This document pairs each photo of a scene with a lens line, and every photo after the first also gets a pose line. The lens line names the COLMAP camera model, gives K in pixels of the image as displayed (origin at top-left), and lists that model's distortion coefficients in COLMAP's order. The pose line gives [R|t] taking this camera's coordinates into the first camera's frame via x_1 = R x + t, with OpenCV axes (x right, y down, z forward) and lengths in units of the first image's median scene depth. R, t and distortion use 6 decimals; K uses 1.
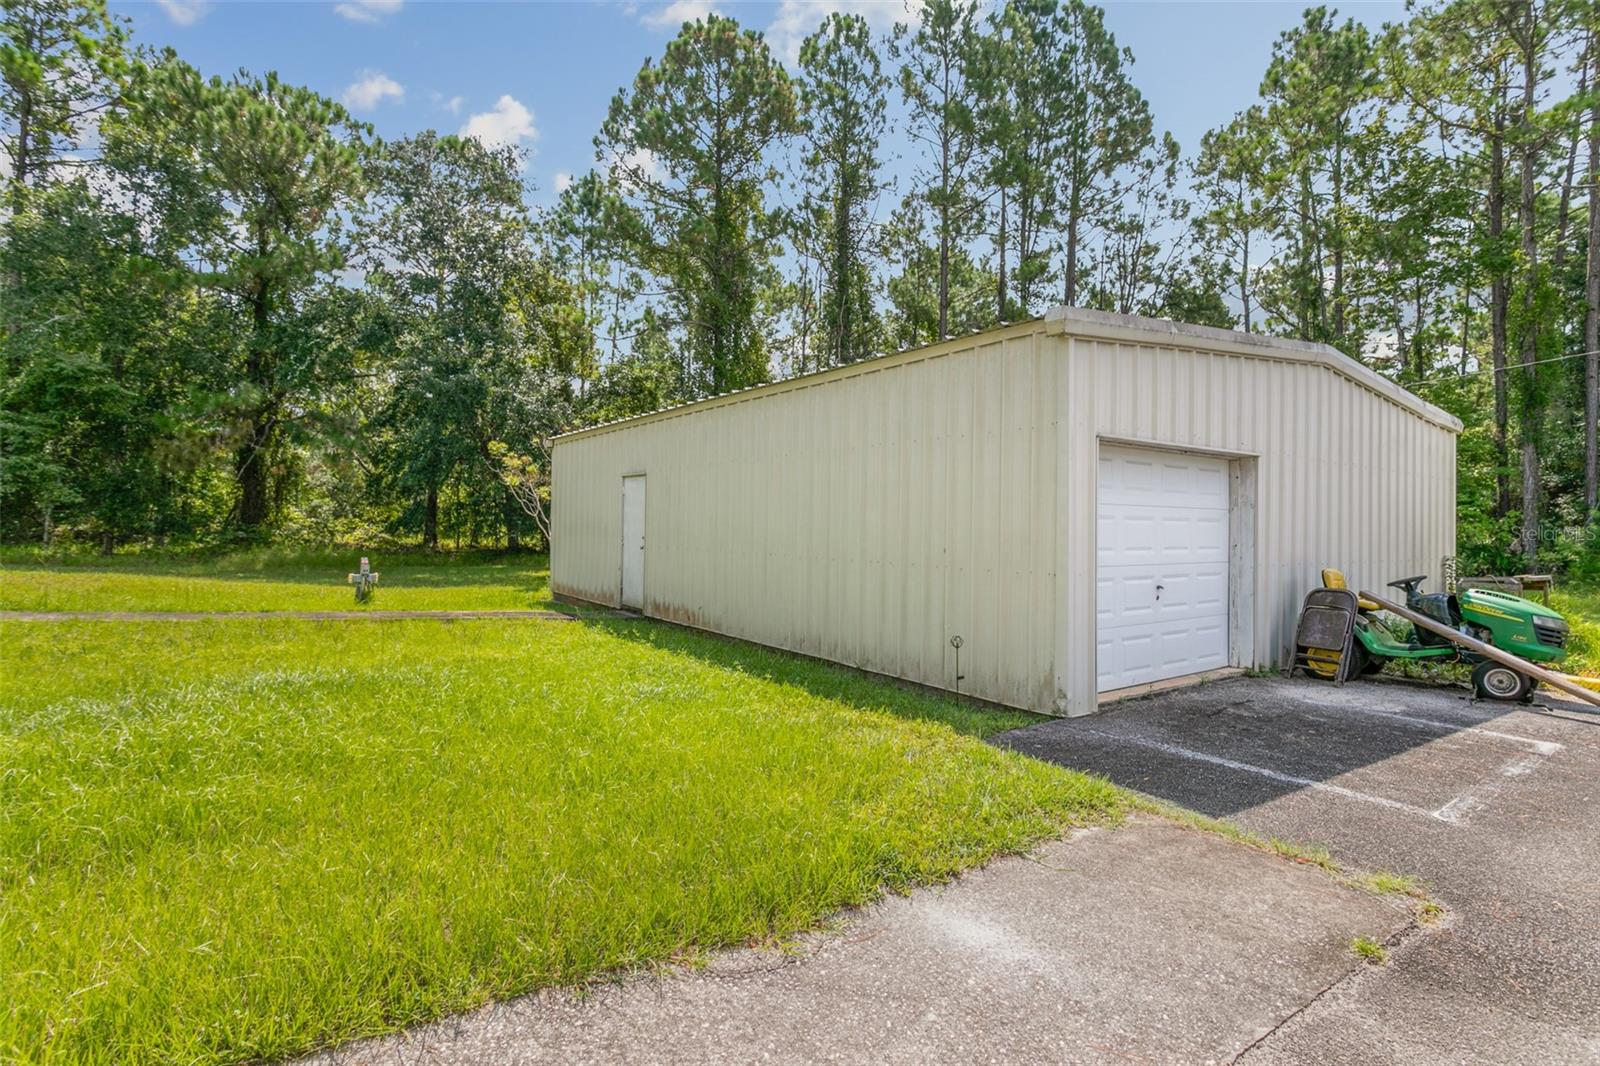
lens RADIAL K [[774.7, 0, 788.0], [0, 774.7, 523.1], [0, 0, 1]] dist [-0.005815, 0.003092]
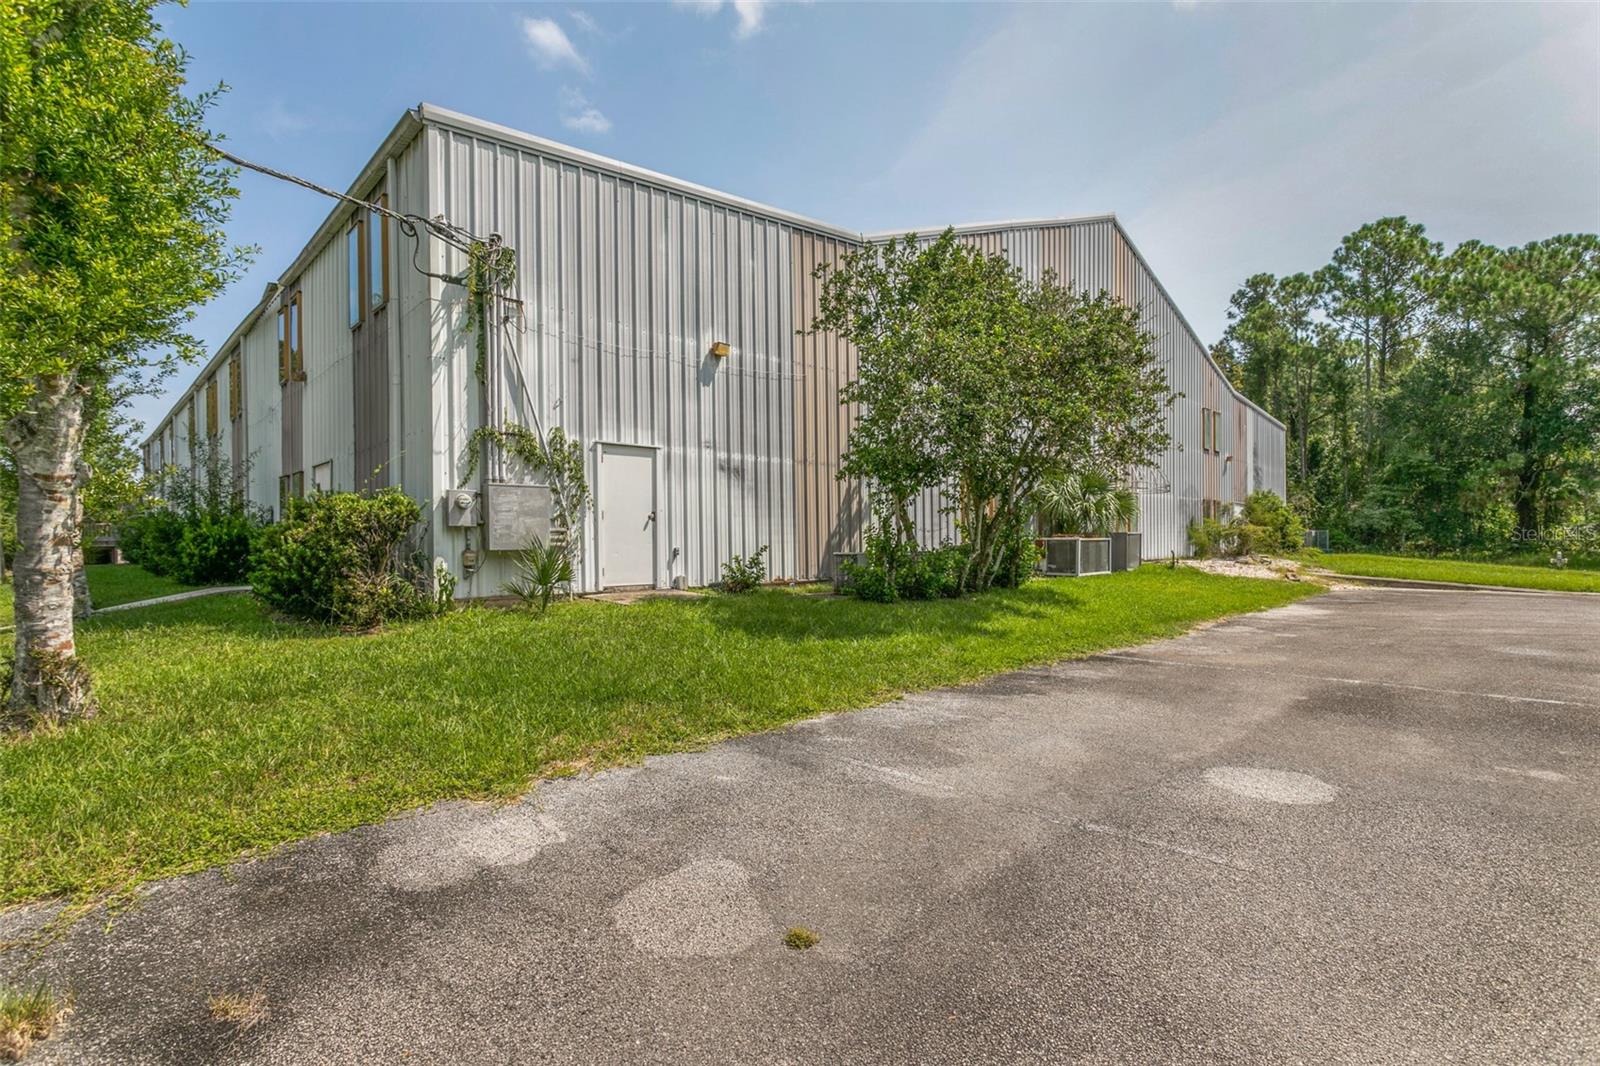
lens RADIAL K [[774.7, 0, 787.3], [0, 774.7, 535.6], [0, 0, 1]] dist [-0.005815, 0.003092]
pose [[0.165486, -0.016413, -0.986075, 0.662947], [0.010202, 0.999836, -0.014930, 0.001943], [0.986159, -0.007589, 0.165627, -0.803974]]
